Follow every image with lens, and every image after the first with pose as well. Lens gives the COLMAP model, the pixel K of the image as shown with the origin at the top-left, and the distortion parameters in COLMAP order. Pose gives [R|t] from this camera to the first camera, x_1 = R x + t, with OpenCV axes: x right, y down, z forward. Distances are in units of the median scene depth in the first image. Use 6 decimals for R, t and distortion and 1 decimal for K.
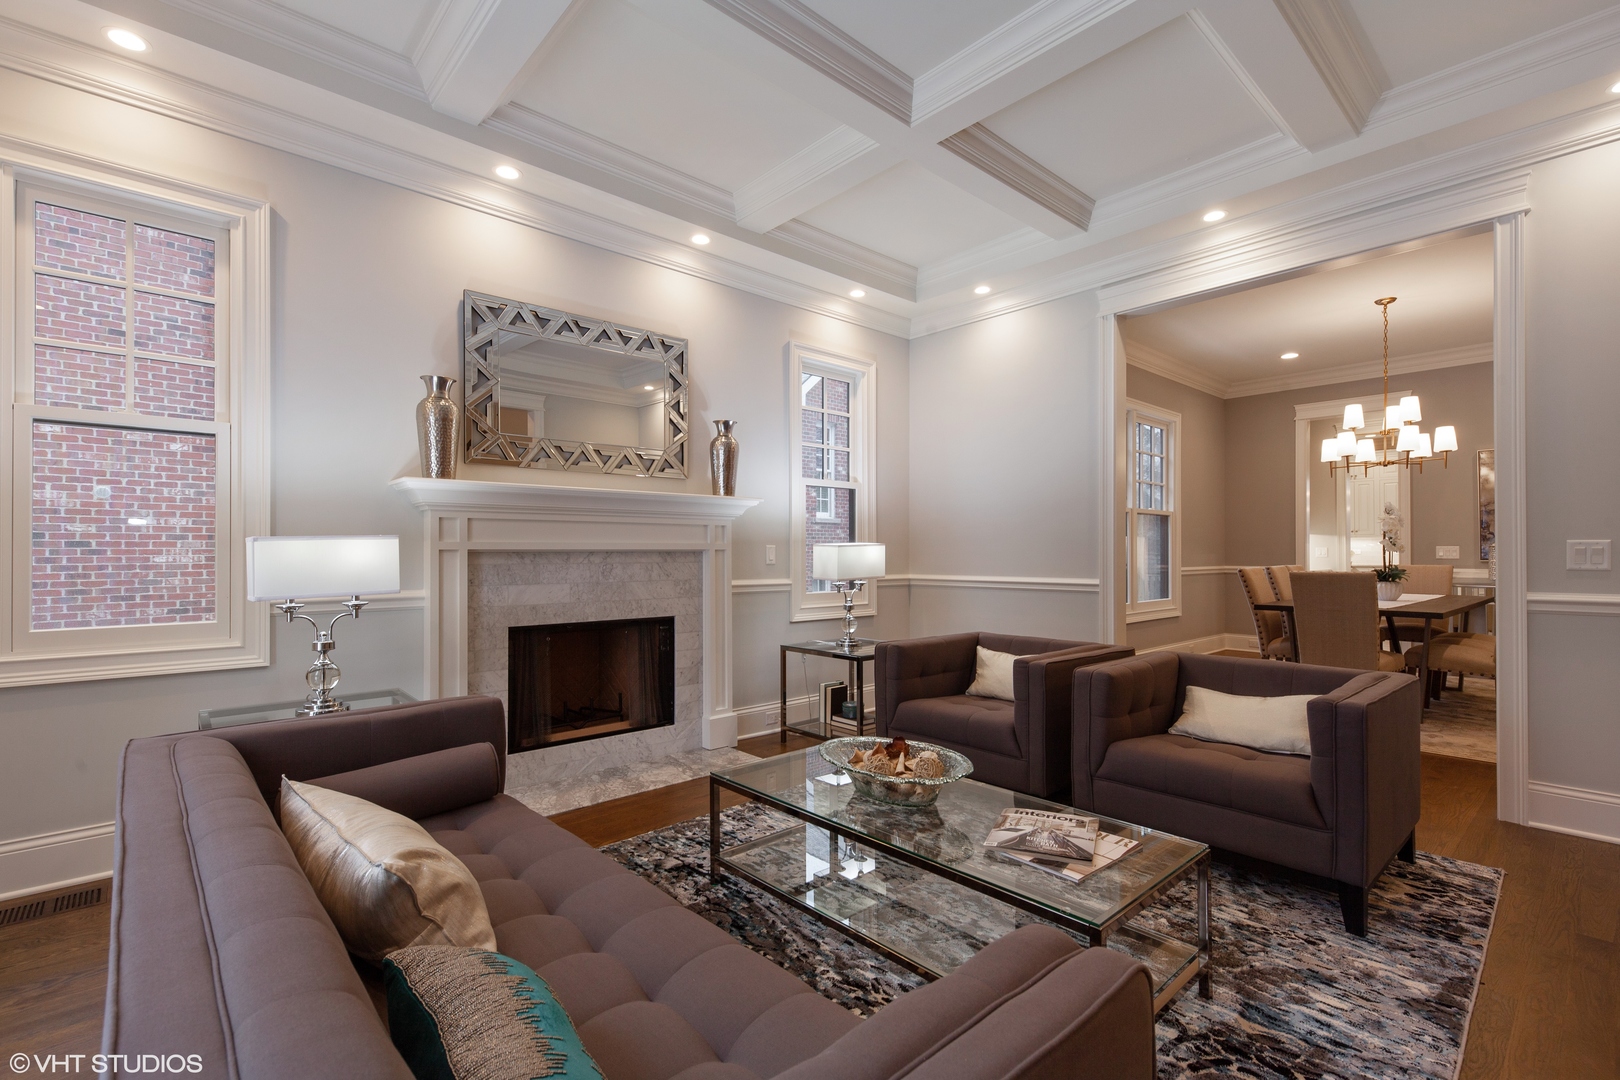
lens RADIAL K [[730.5, 0, 807.0], [0, 730.5, 546.2], [0, 0, 1]] dist [0.025893, 0.000017]
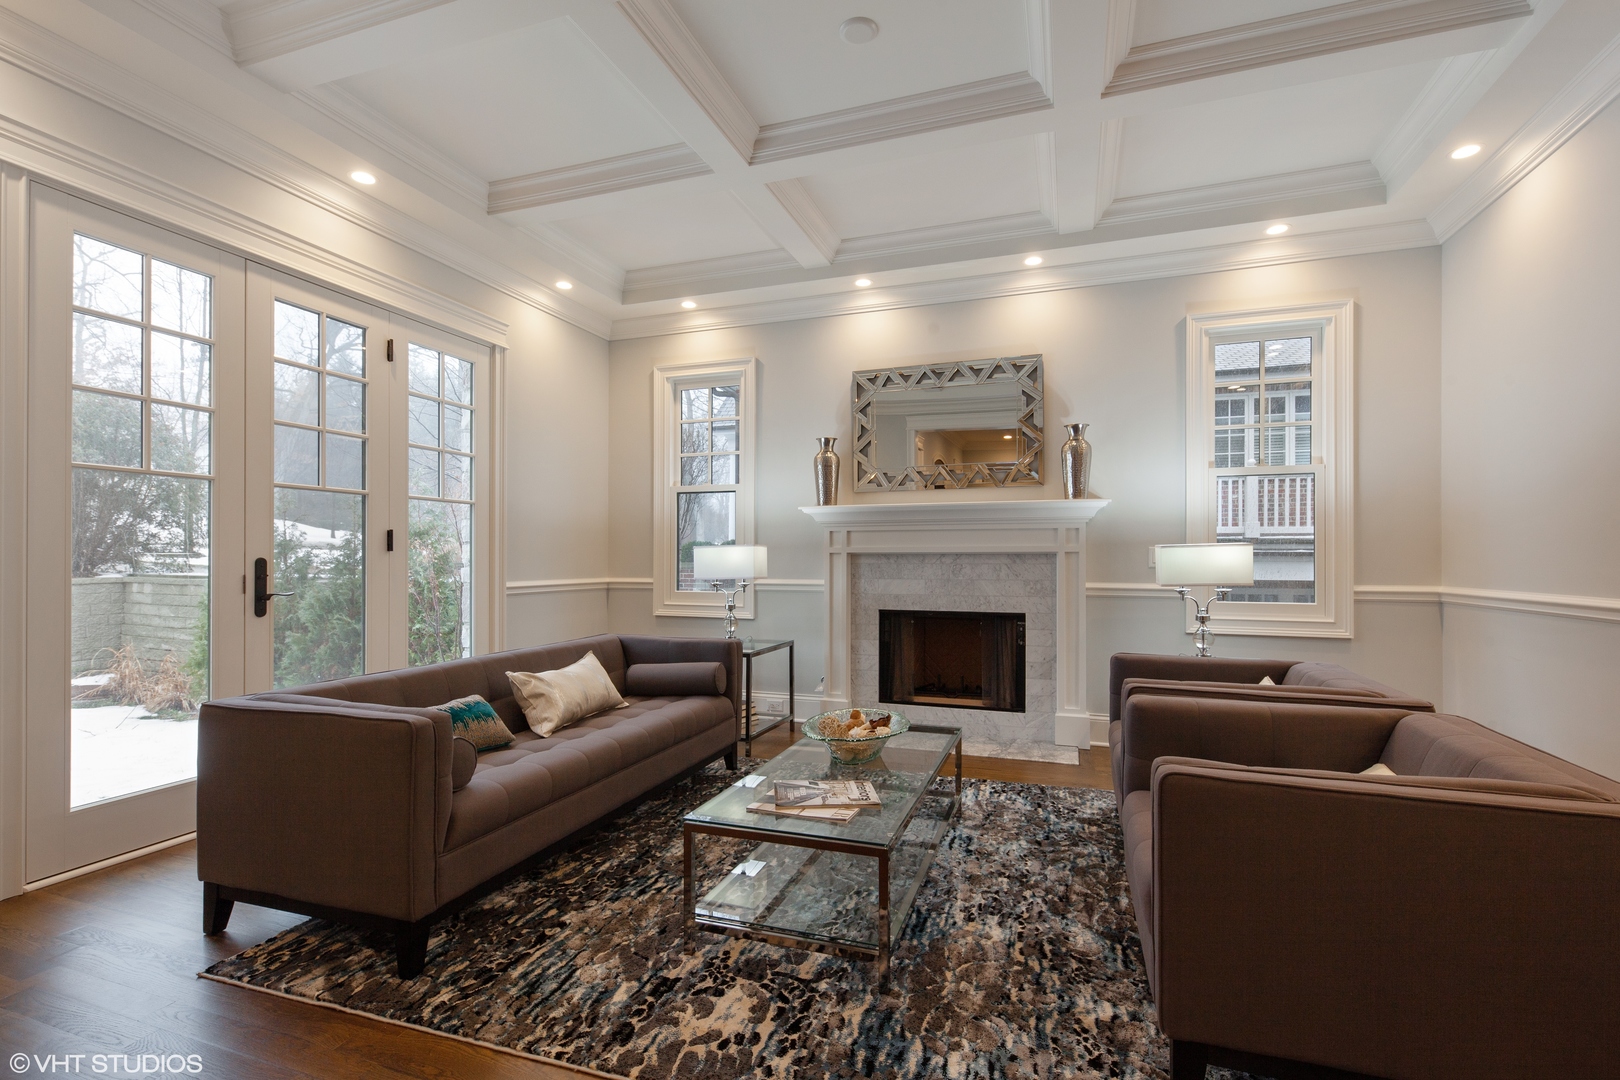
lens RADIAL K [[732.1, 0, 811.2], [0, 732.1, 555.1], [0, 0, 1]] dist [-0.002280, -0.001017]
pose [[0.478949, -0.003028, -0.877838, 0.635536], [0.006379, 0.999980, 0.000031, 0.007251], [0.877820, -0.005614, 0.478958, 0.206582]]
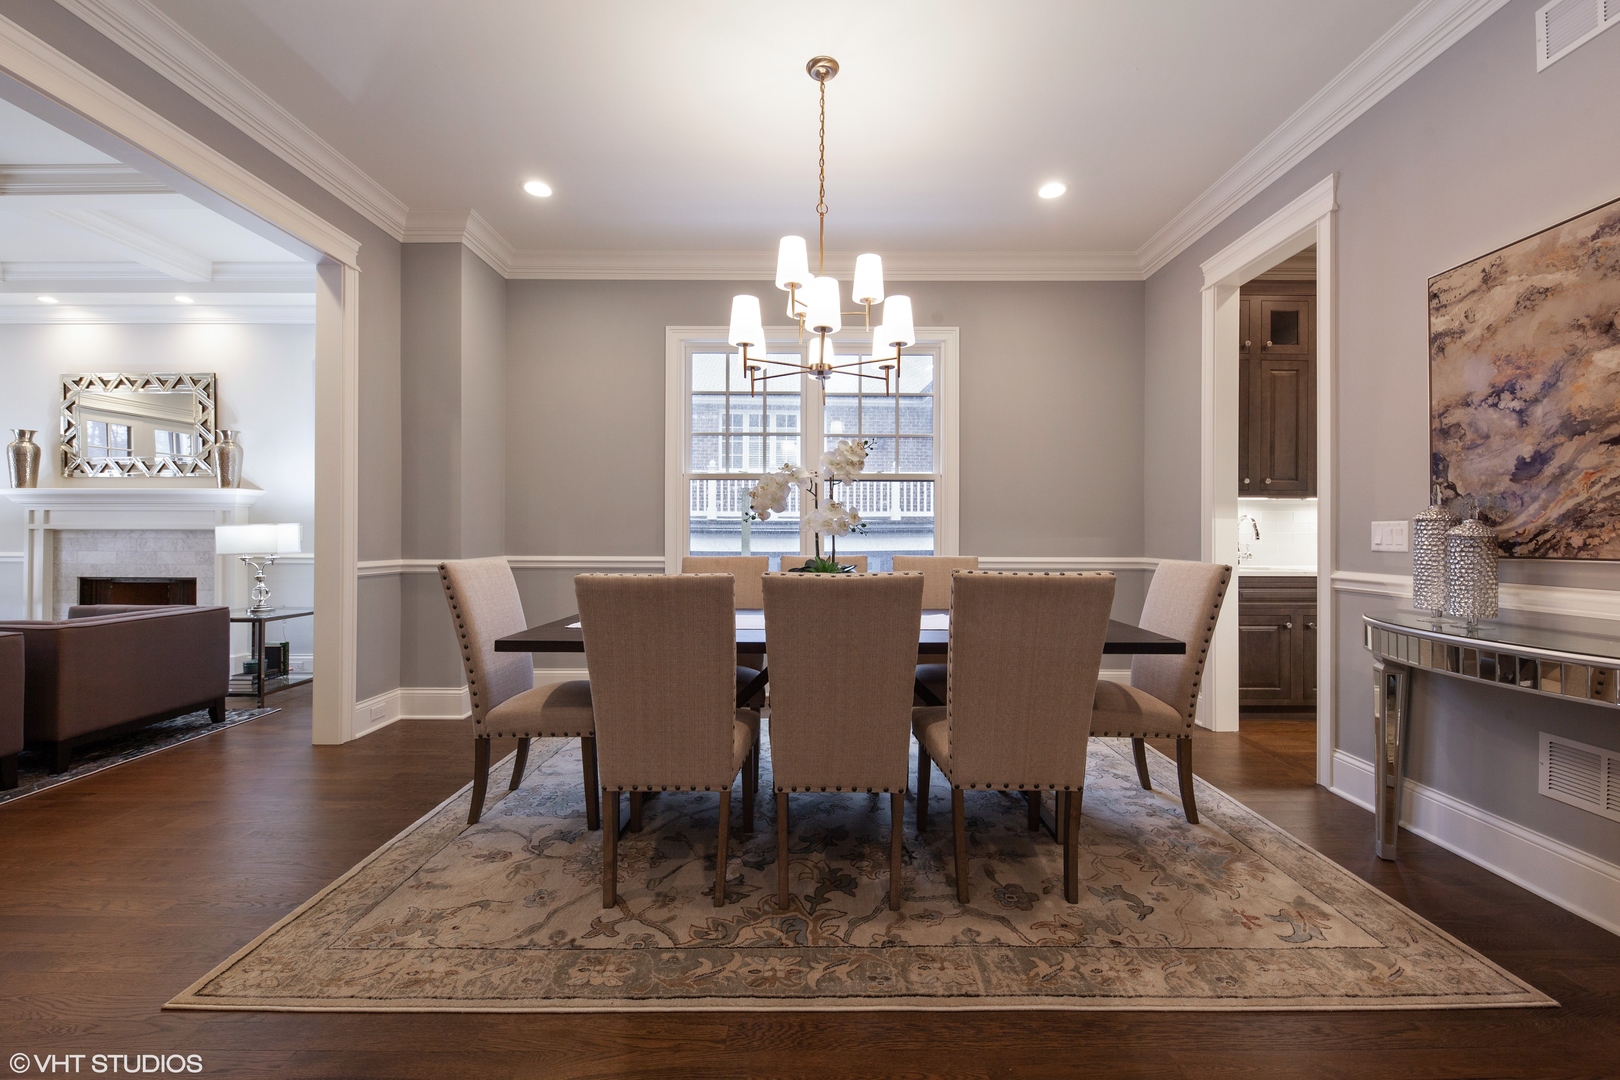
lens RADIAL K [[649.3, 0, 816.9], [0, 649.3, 535.2], [0, 0, 1]] dist [-0.000653, -0.000450]
pose [[0.742510, 0.002413, -0.669831, 1.528002], [0.001769, 0.999983, 0.005563, 0.011842], [0.669833, -0.005316, 0.742493, 0.897617]]
